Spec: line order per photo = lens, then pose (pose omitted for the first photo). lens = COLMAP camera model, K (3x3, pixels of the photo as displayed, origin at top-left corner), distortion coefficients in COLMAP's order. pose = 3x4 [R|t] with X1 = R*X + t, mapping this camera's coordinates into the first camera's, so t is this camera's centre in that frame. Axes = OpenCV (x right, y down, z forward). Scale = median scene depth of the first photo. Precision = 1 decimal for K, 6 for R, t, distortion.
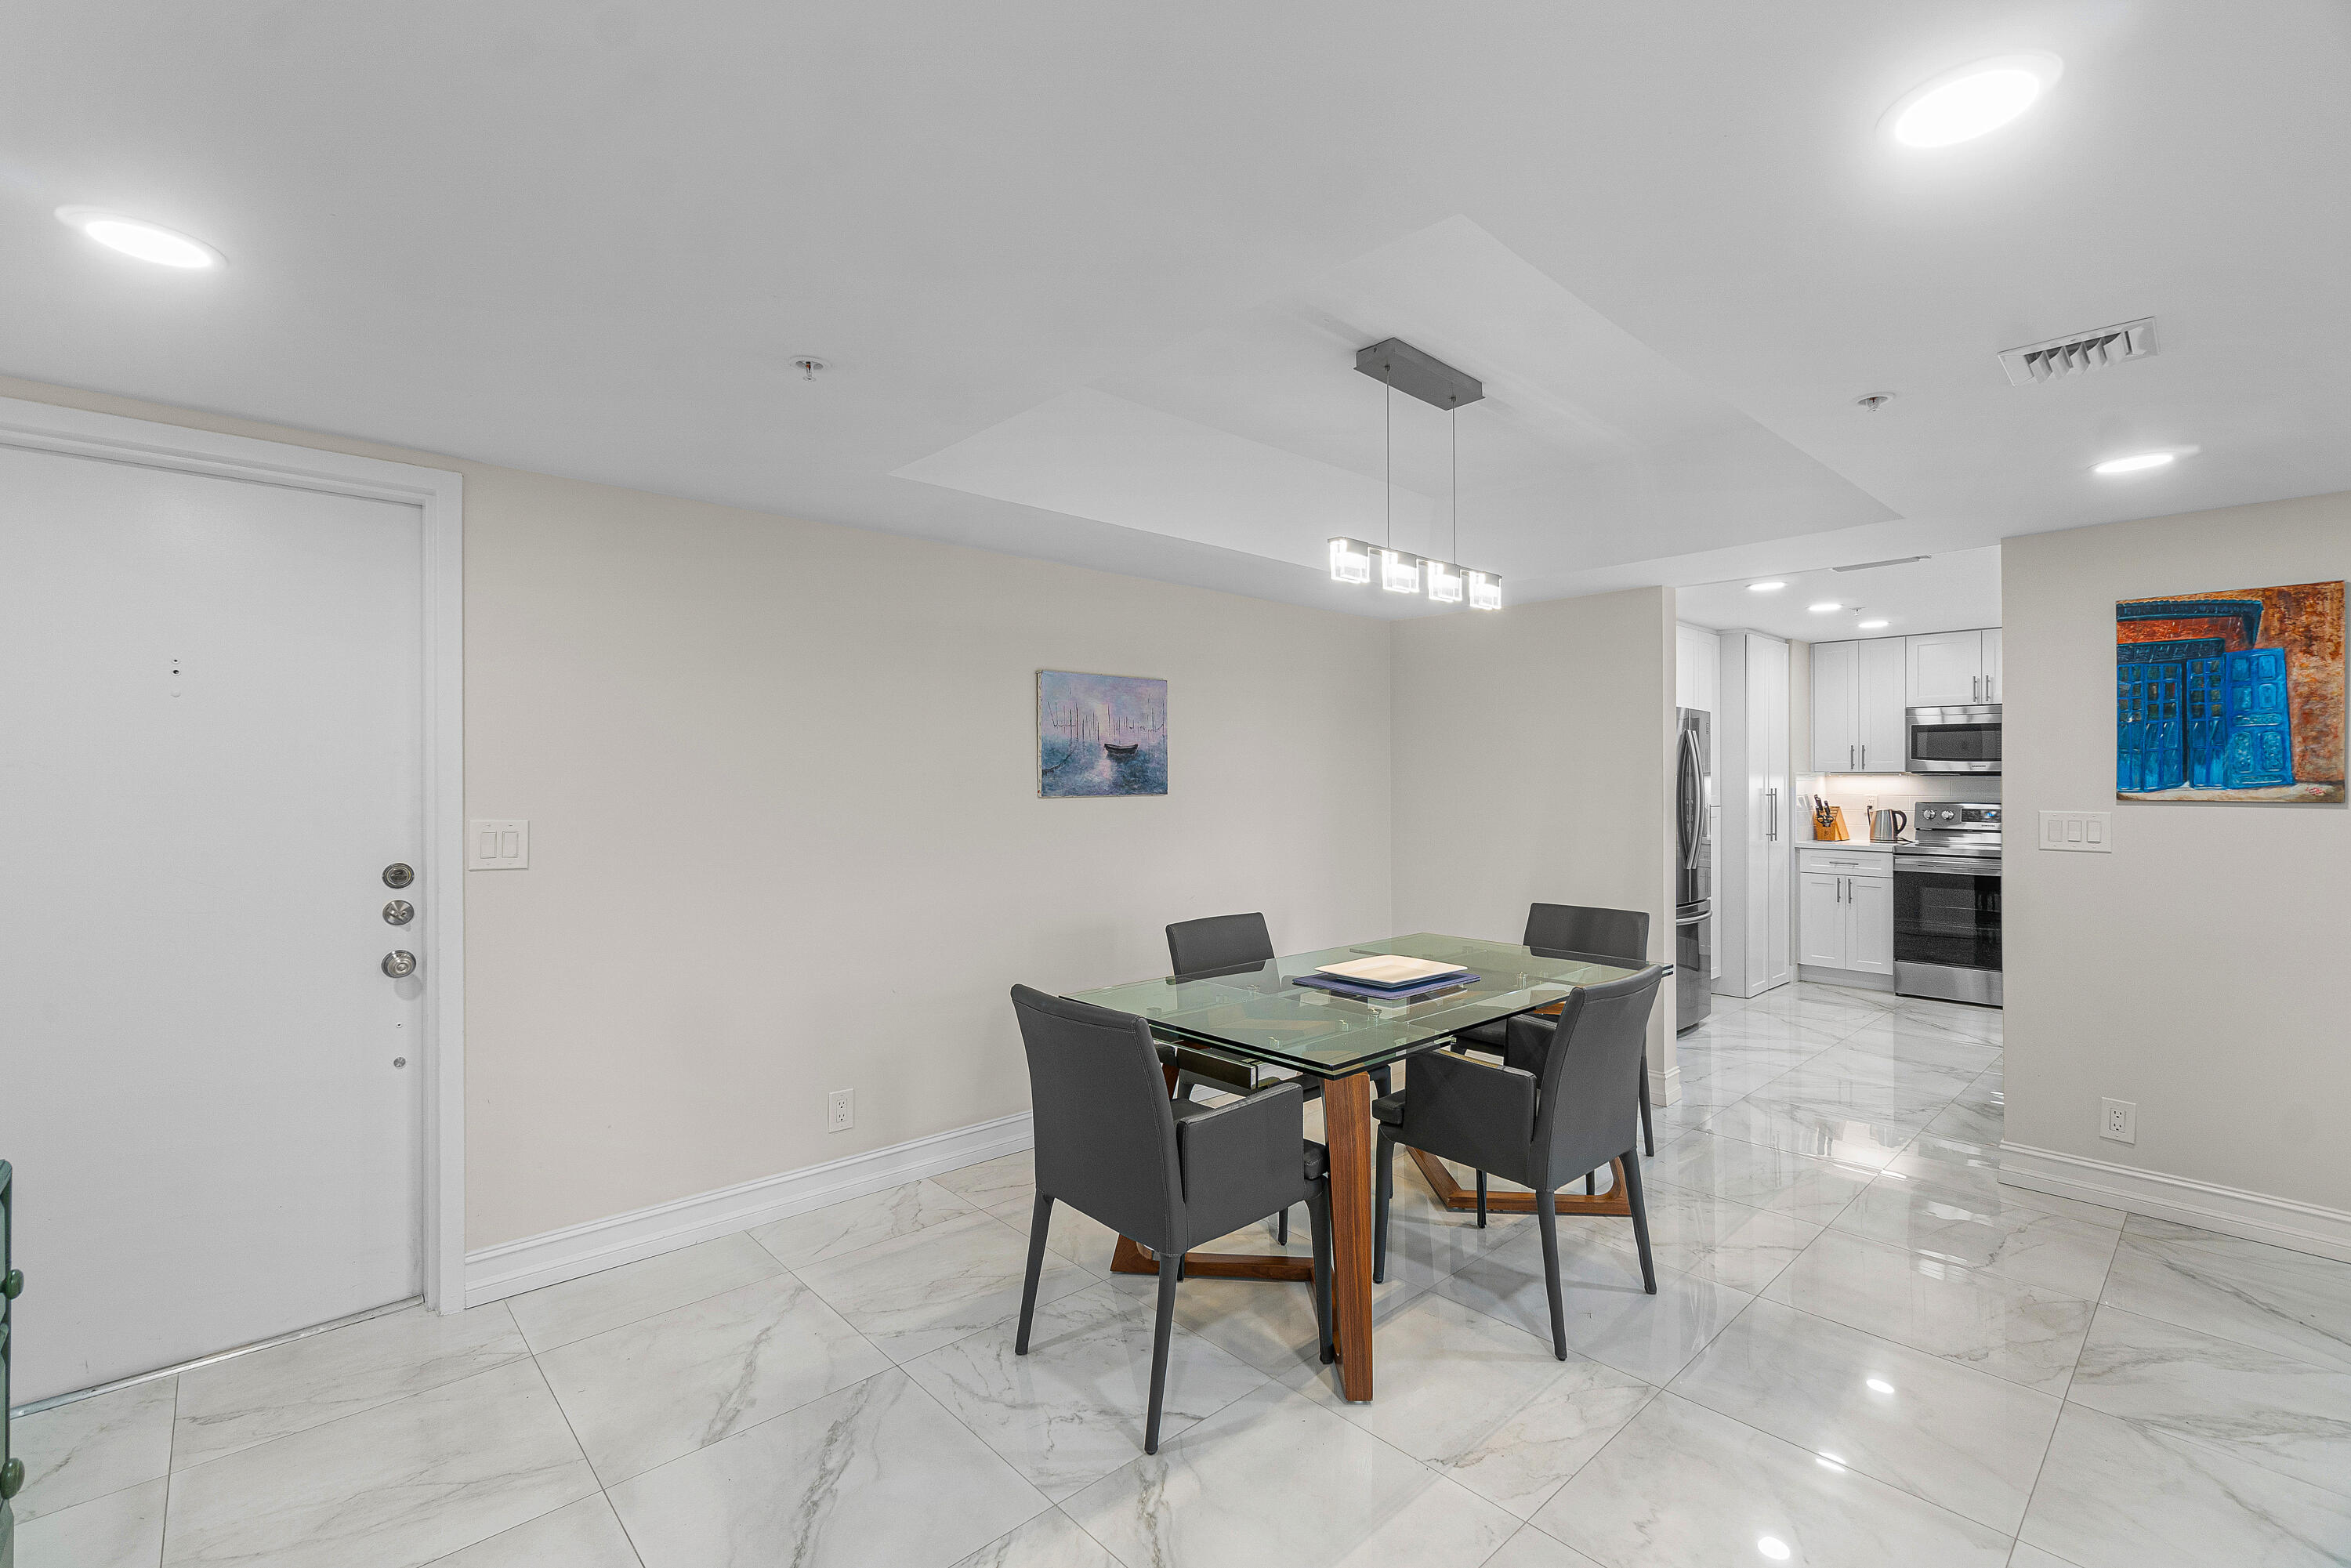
lens RADIAL K [[1050.3, 0, 1113.7], [0, 1050.3, 780.1], [0, 0, 1]] dist [-0.001071, -0.000665]
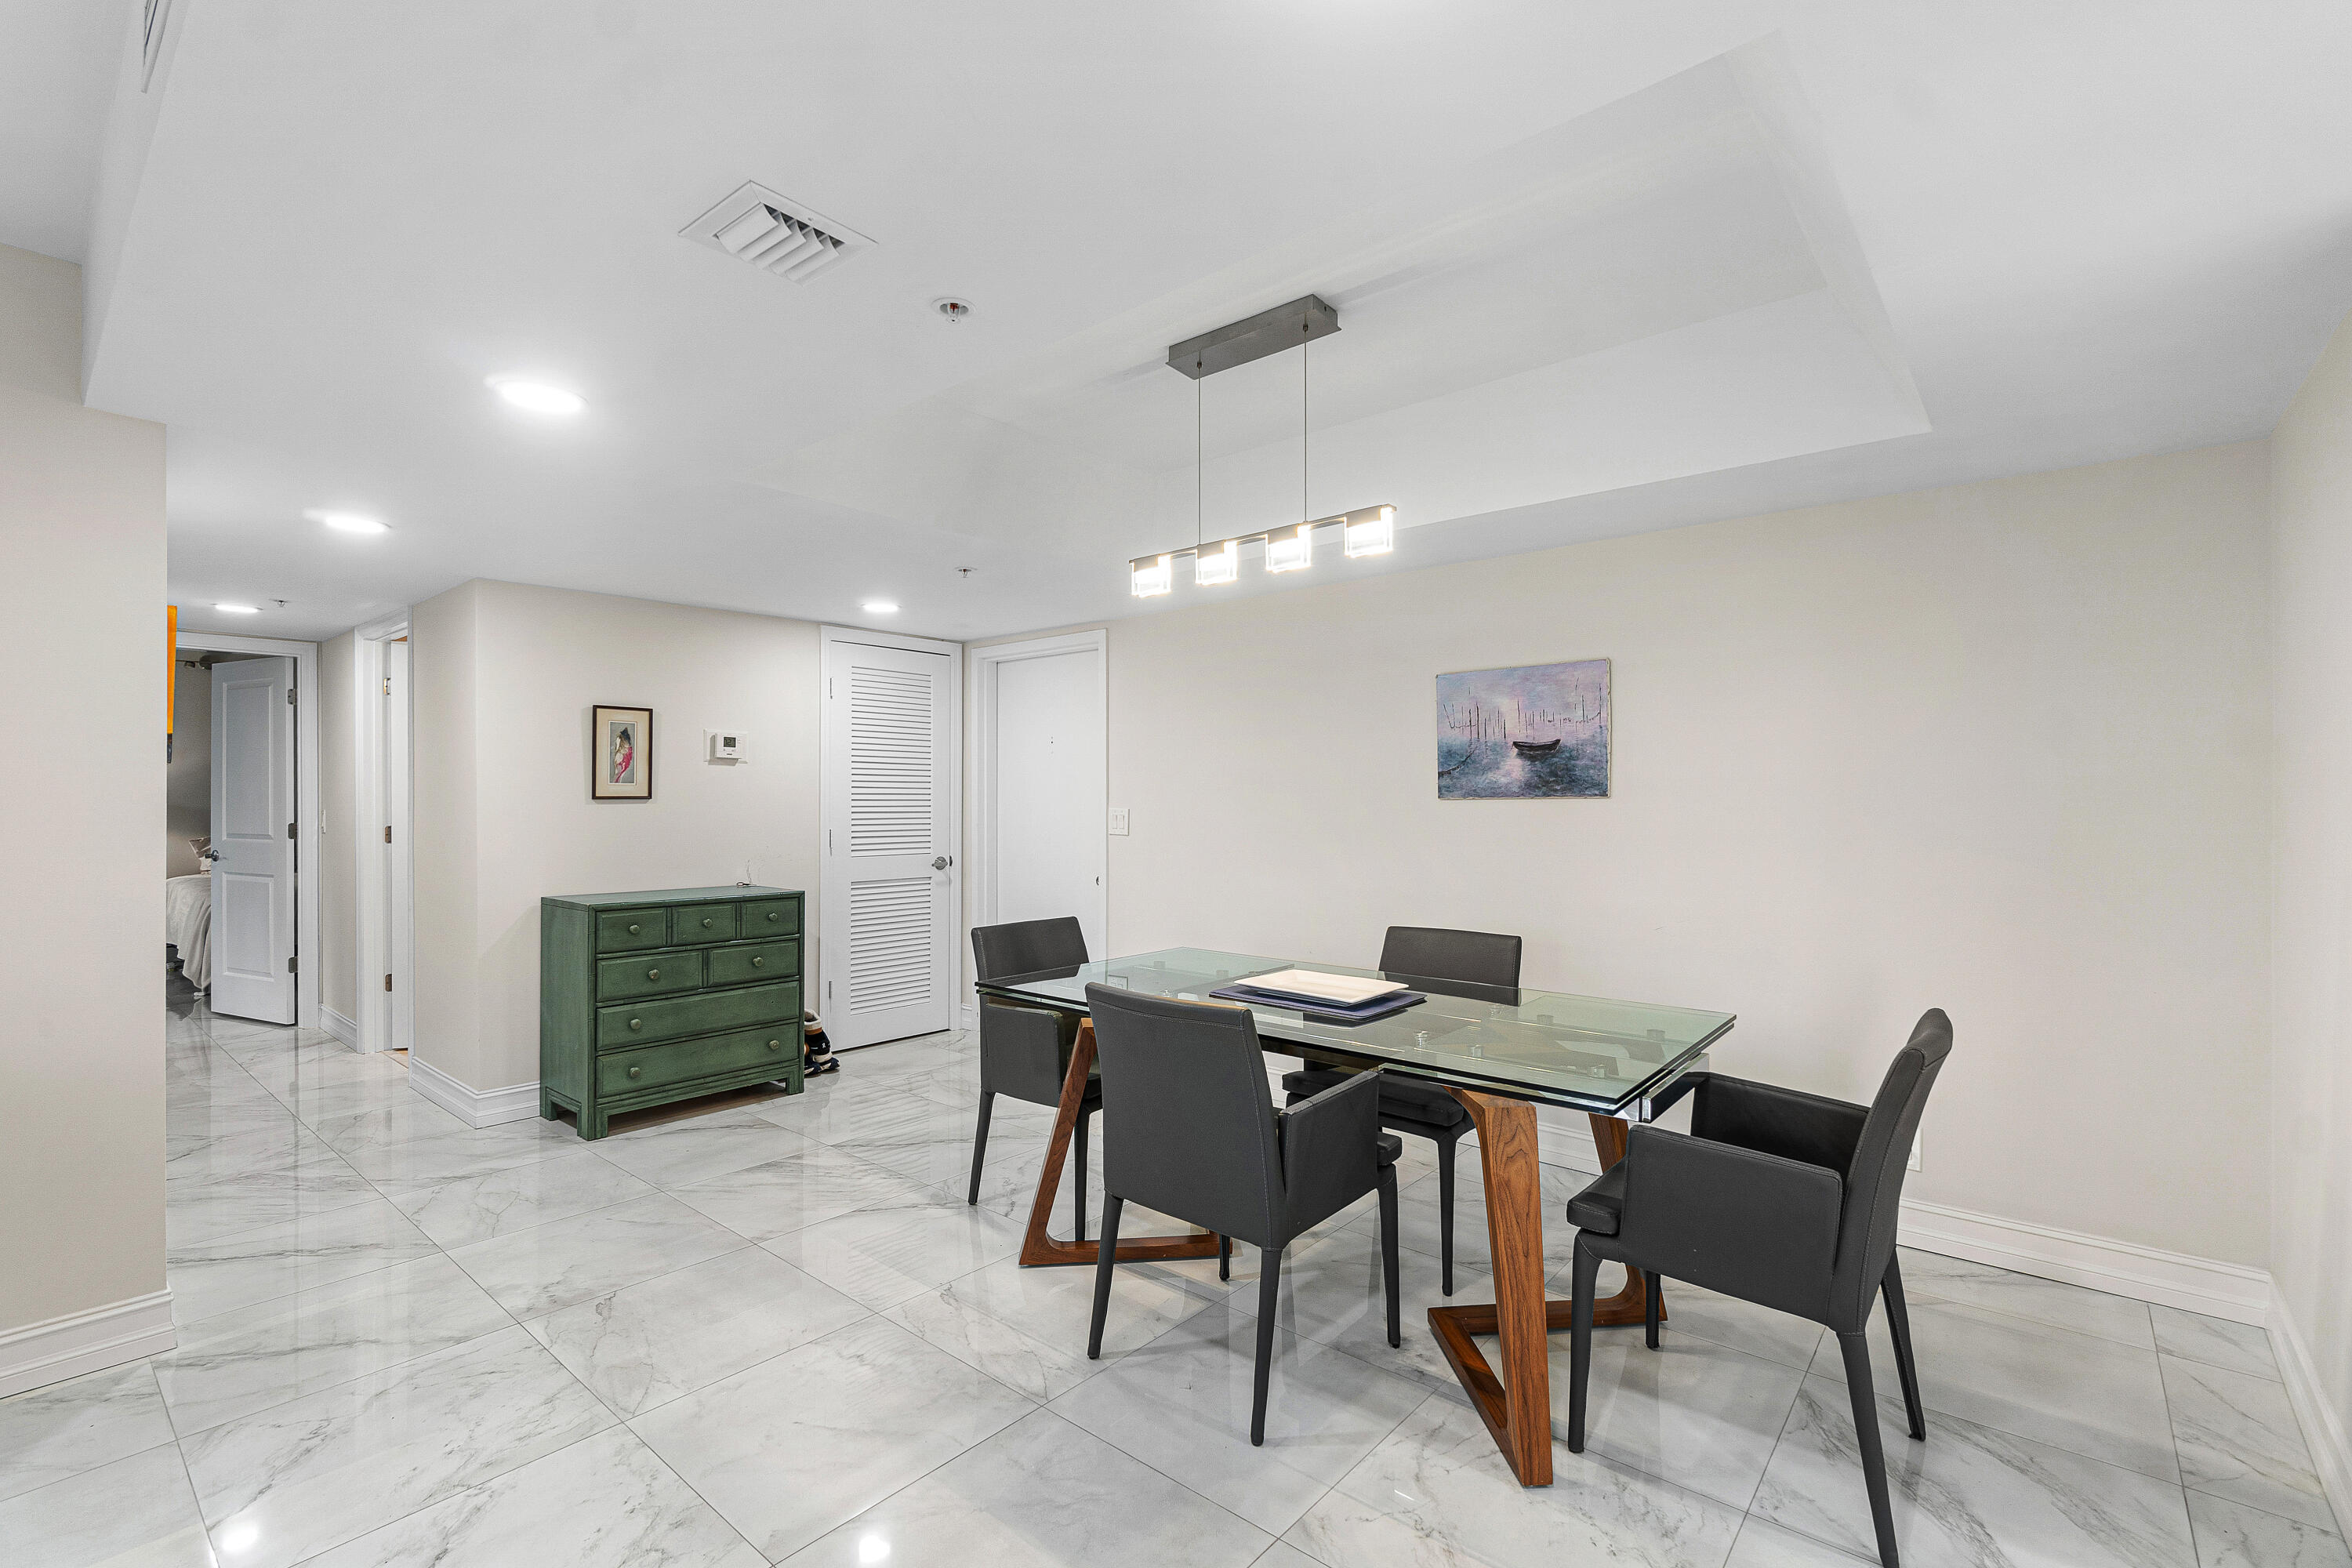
lens RADIAL K [[1050.8, 0, 1173.7], [0, 1050.8, 792.1], [0, 0, 1]] dist [-0.001071, -0.000665]
pose [[0.119866, -0.006357, -0.992770, 1.097600], [0.000236, 0.999980, -0.006375, 0.019837], [0.992790, 0.000530, 0.119865, 0.741972]]
